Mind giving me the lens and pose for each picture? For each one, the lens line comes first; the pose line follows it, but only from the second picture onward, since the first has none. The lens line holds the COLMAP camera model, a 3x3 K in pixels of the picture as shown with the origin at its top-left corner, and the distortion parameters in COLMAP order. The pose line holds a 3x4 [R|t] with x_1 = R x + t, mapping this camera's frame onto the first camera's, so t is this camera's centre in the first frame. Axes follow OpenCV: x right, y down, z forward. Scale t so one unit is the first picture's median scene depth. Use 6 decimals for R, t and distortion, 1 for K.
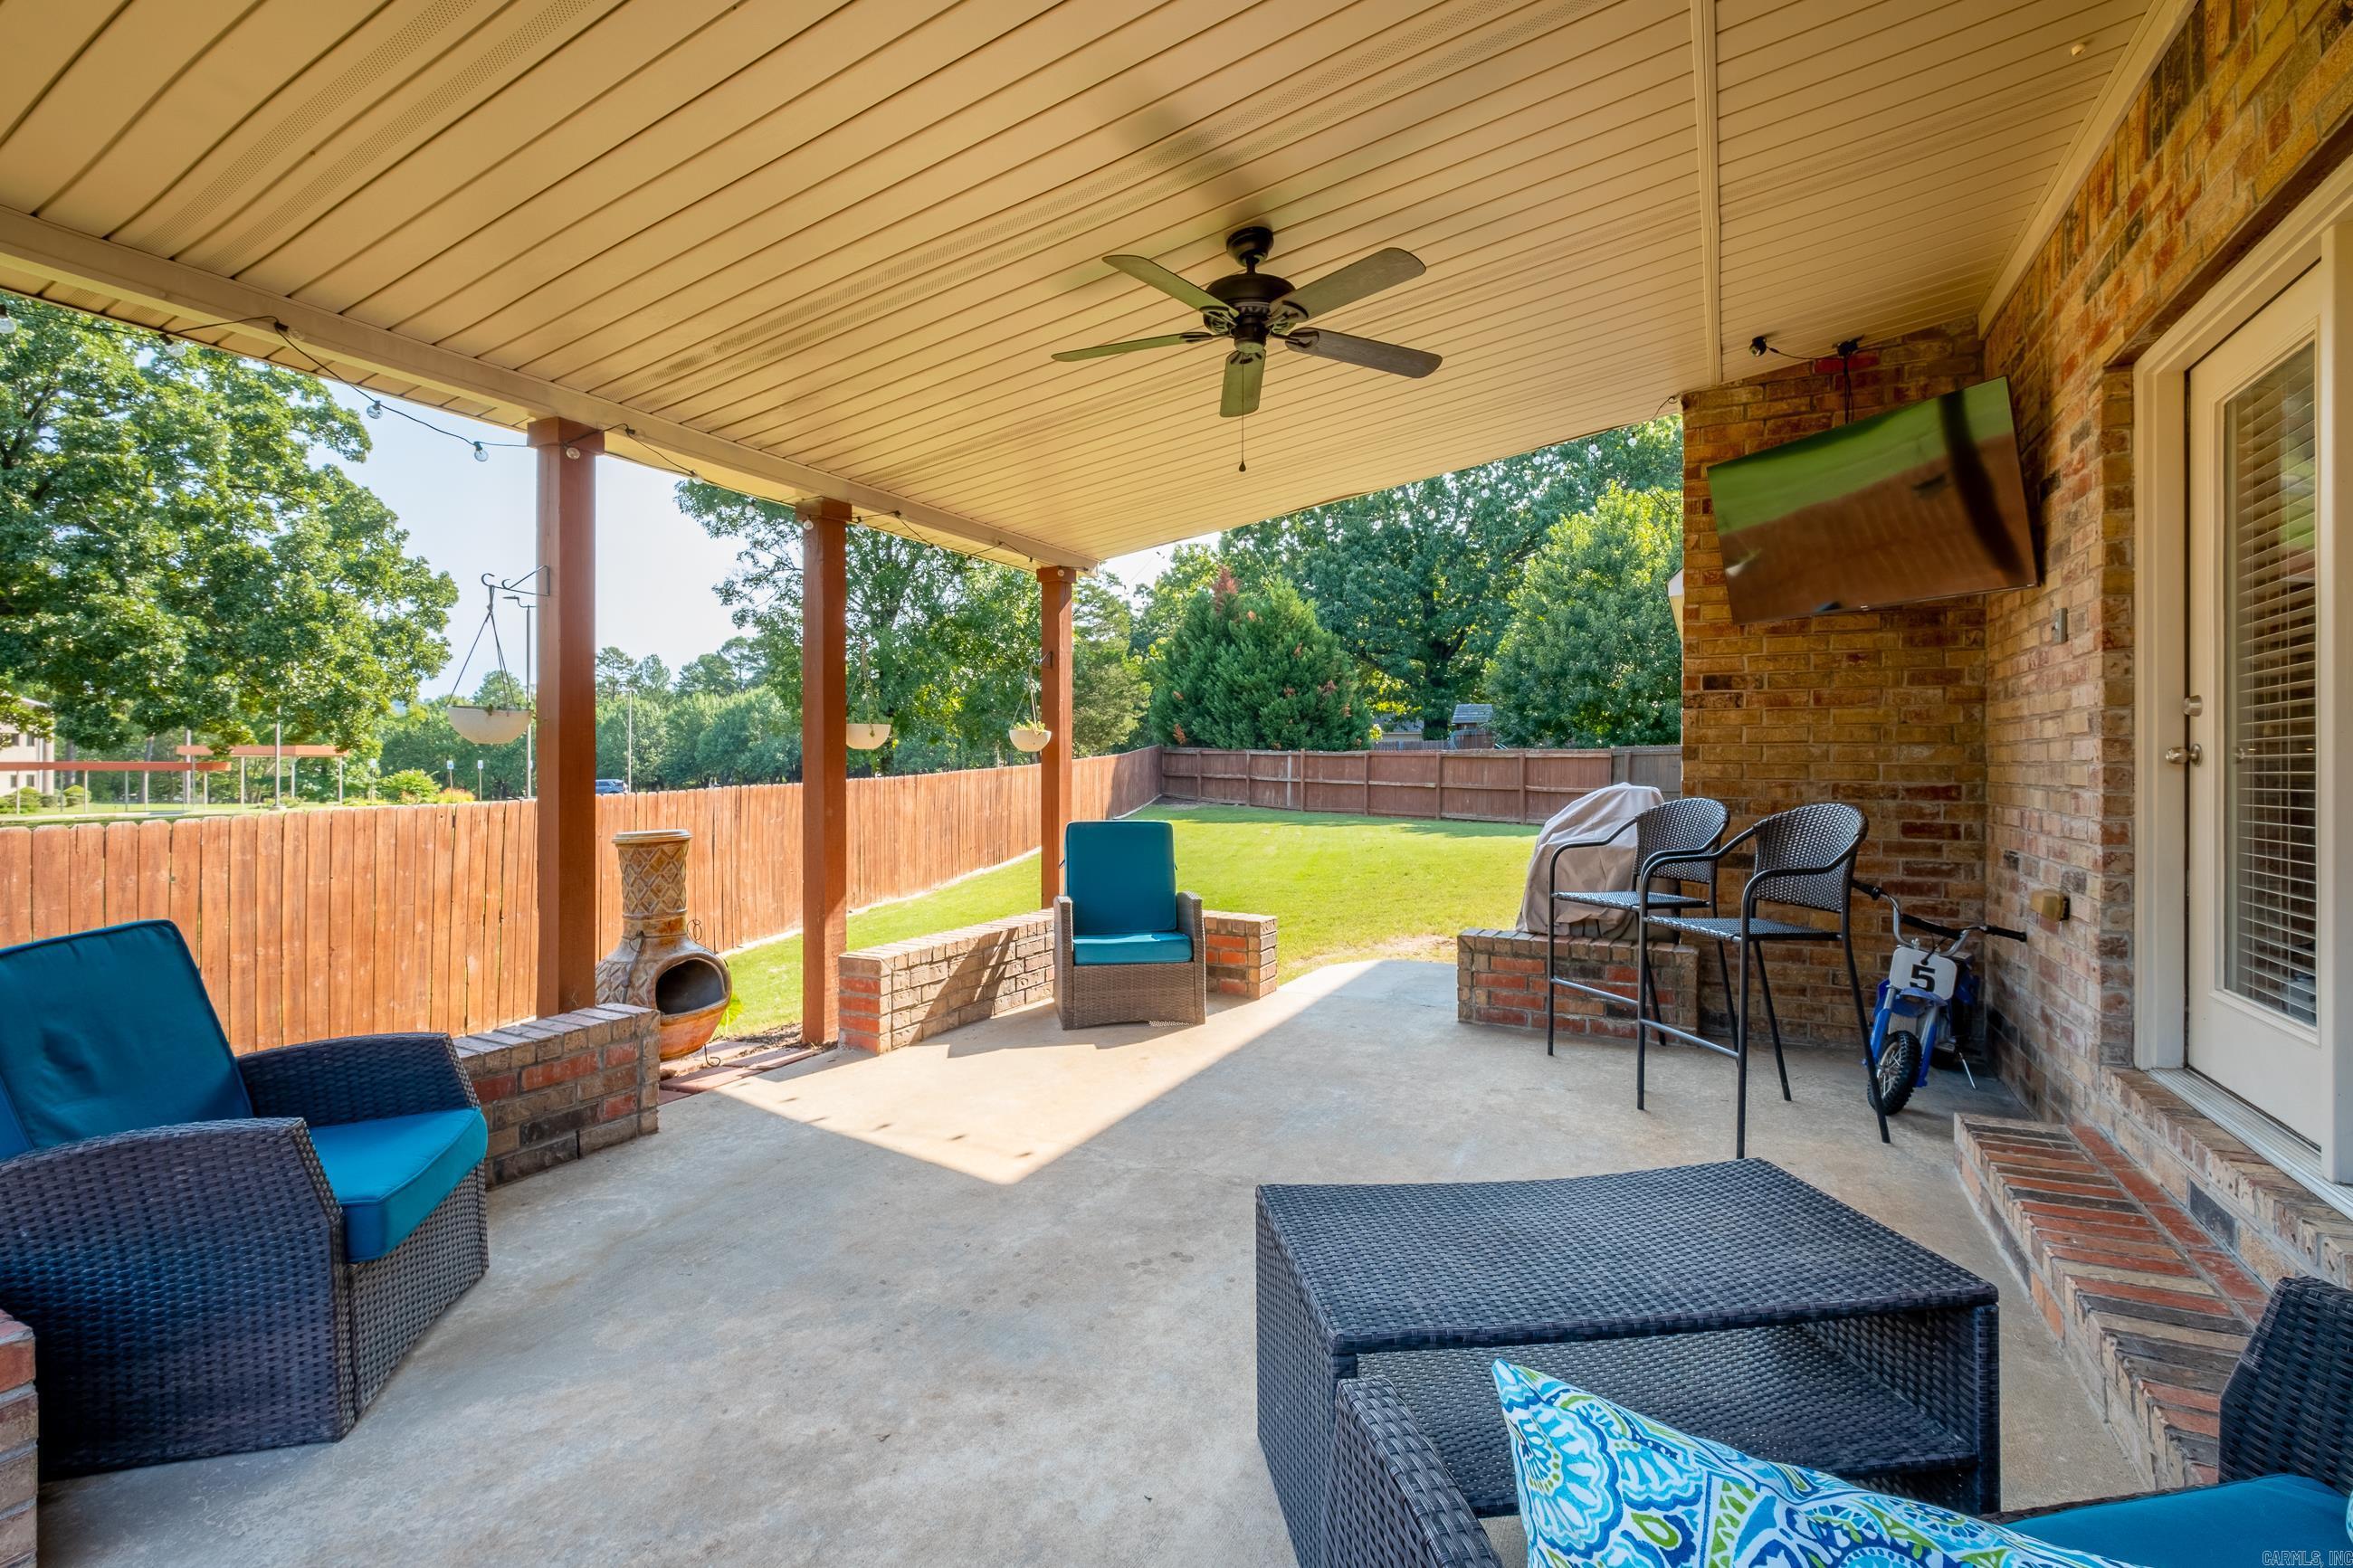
lens RADIAL K [[1059.1, 0, 1185.3], [0, 1059.1, 759.7], [0, 0, 1]] dist [-0.001818, -0.000152]
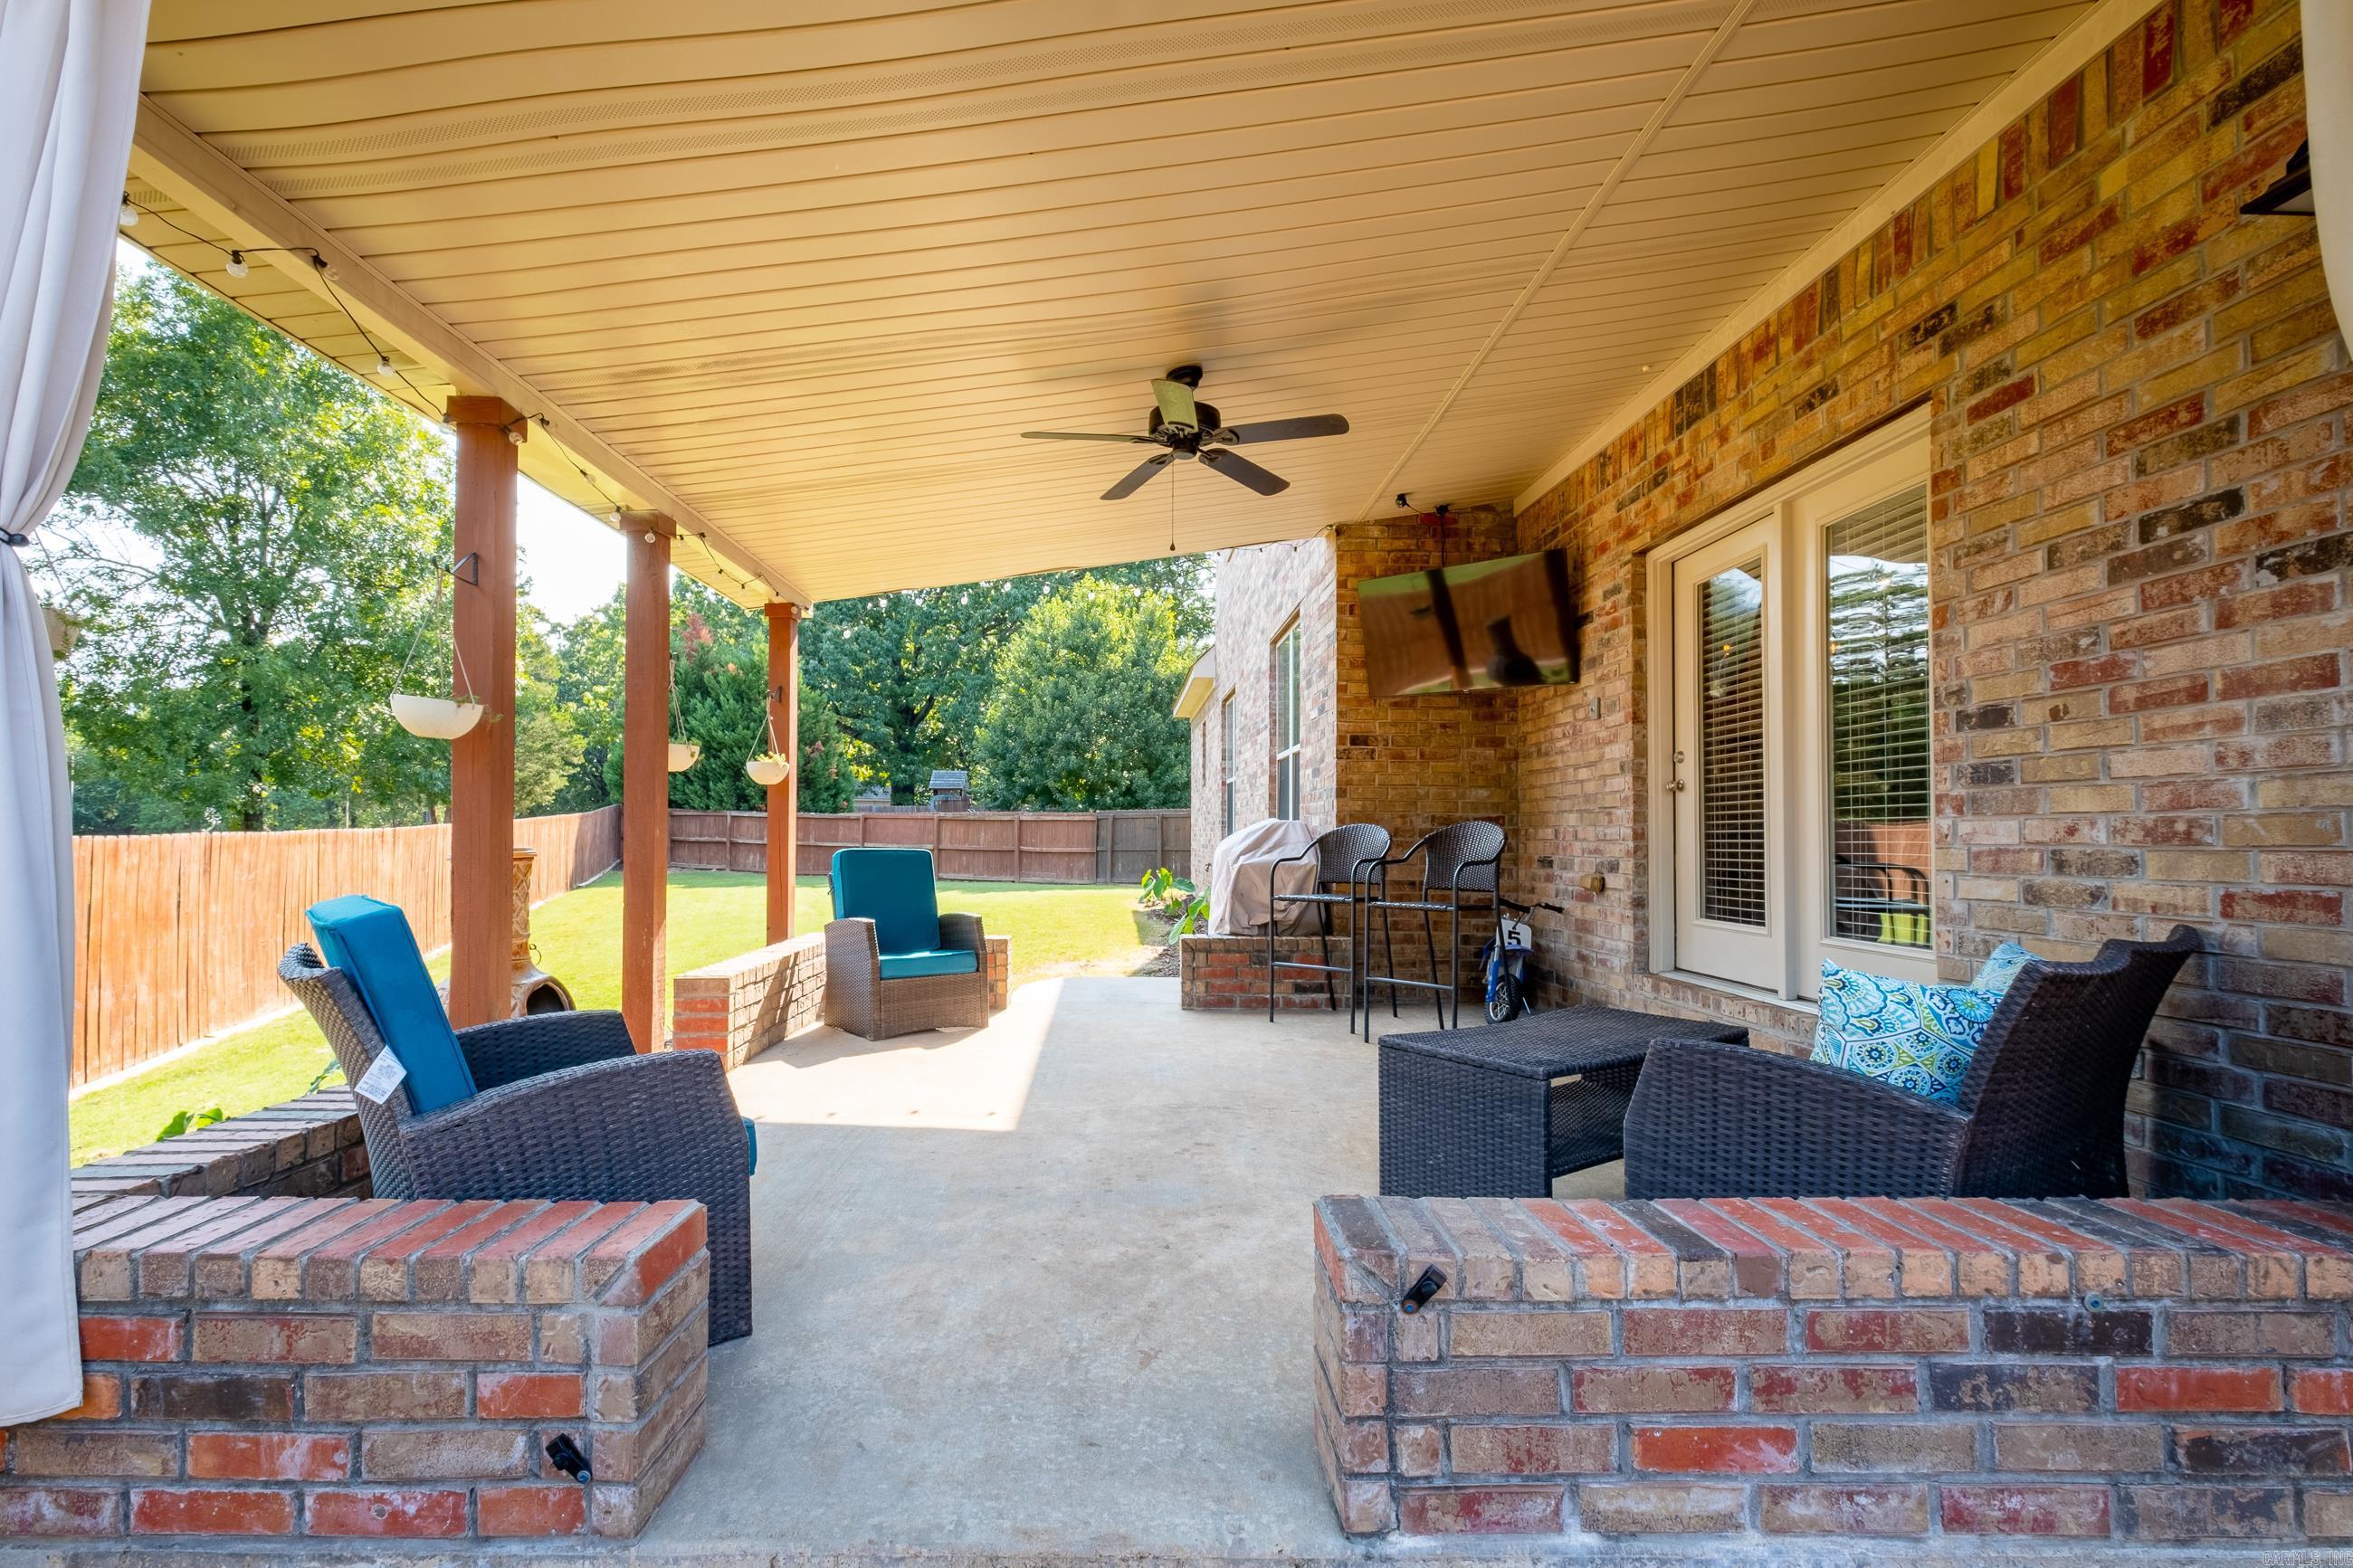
lens RADIAL K [[1085.9, 0, 1131.2], [0, 1085.9, 811.7], [0, 0, 1]] dist [0.008115, -0.000606]
pose [[0.883400, 0.012596, 0.468450, -0.089993], [-0.003853, 0.999800, -0.019616, 0.010339], [-0.468603, 0.015523, 0.883272, -0.019596]]
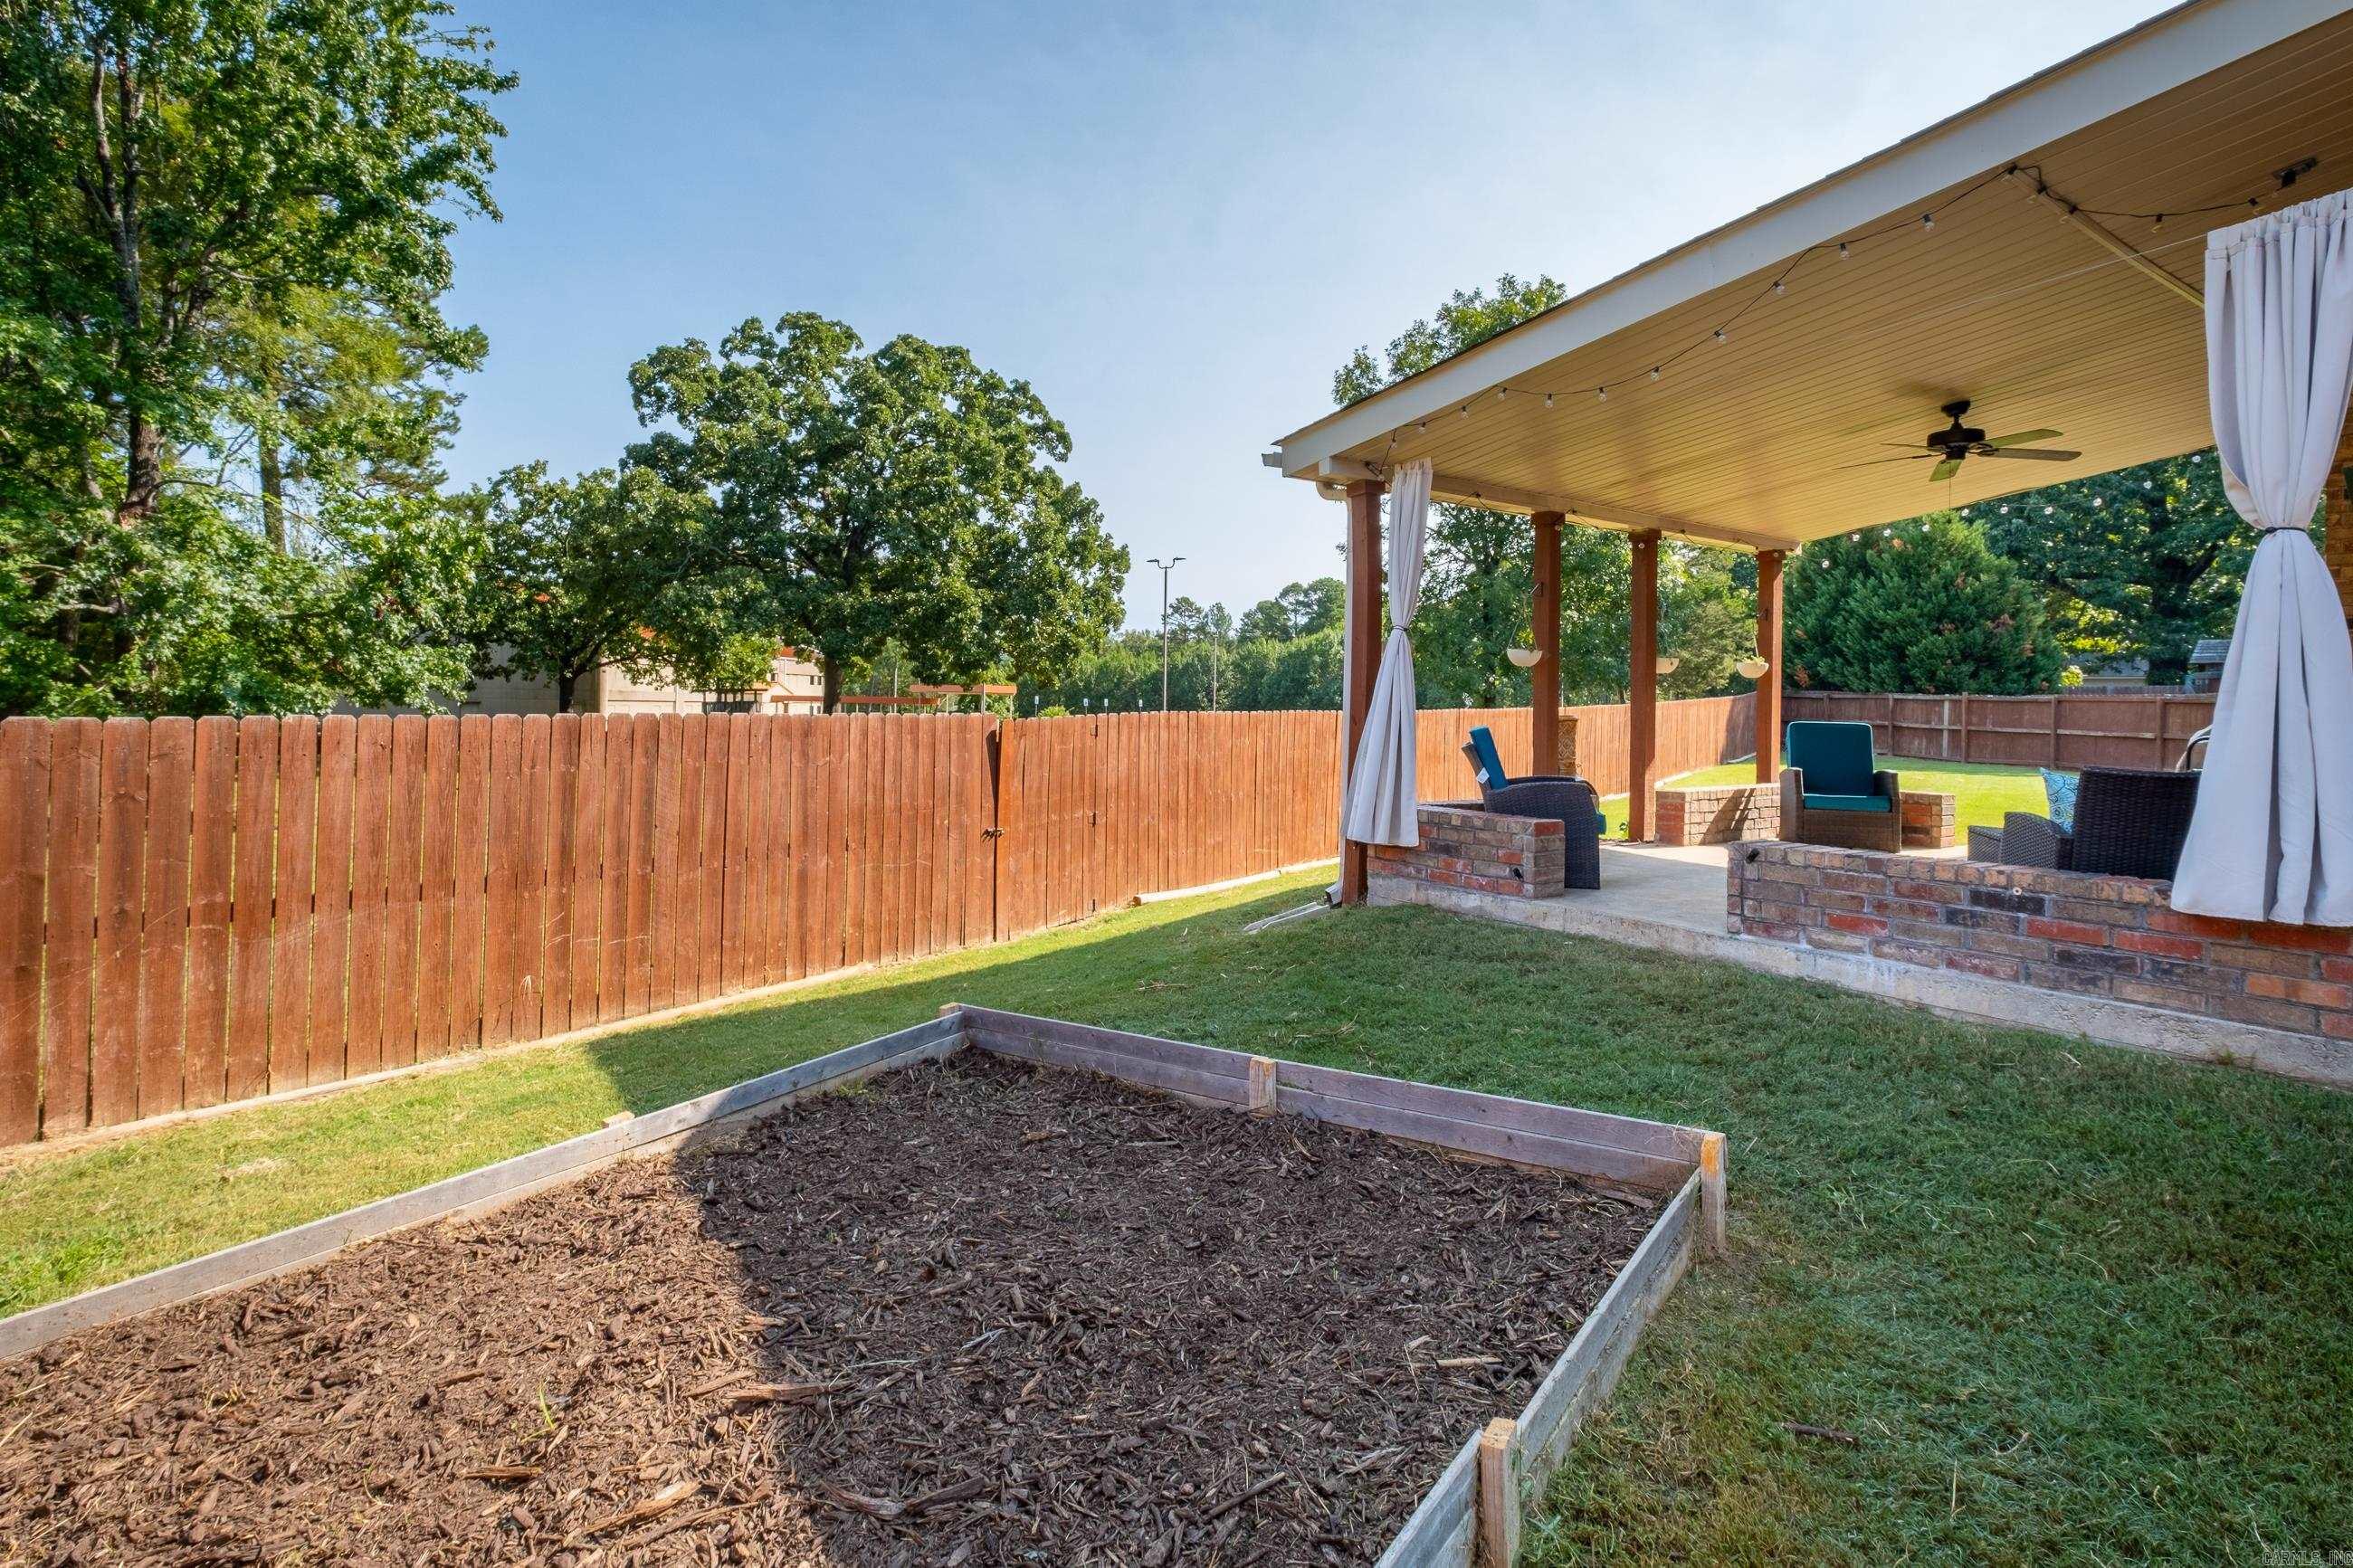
lens RADIAL K [[1188.5, 0, 1108.0], [0, 1188.5, 703.4], [0, 0, 1]] dist [-0.005133, -0.001827]
pose [[0.872210, 0.012230, -0.488979, -0.033568], [-0.014692, 0.999891, -0.001198, 0.012033], [0.488911, 0.008229, 0.872295, -0.243827]]
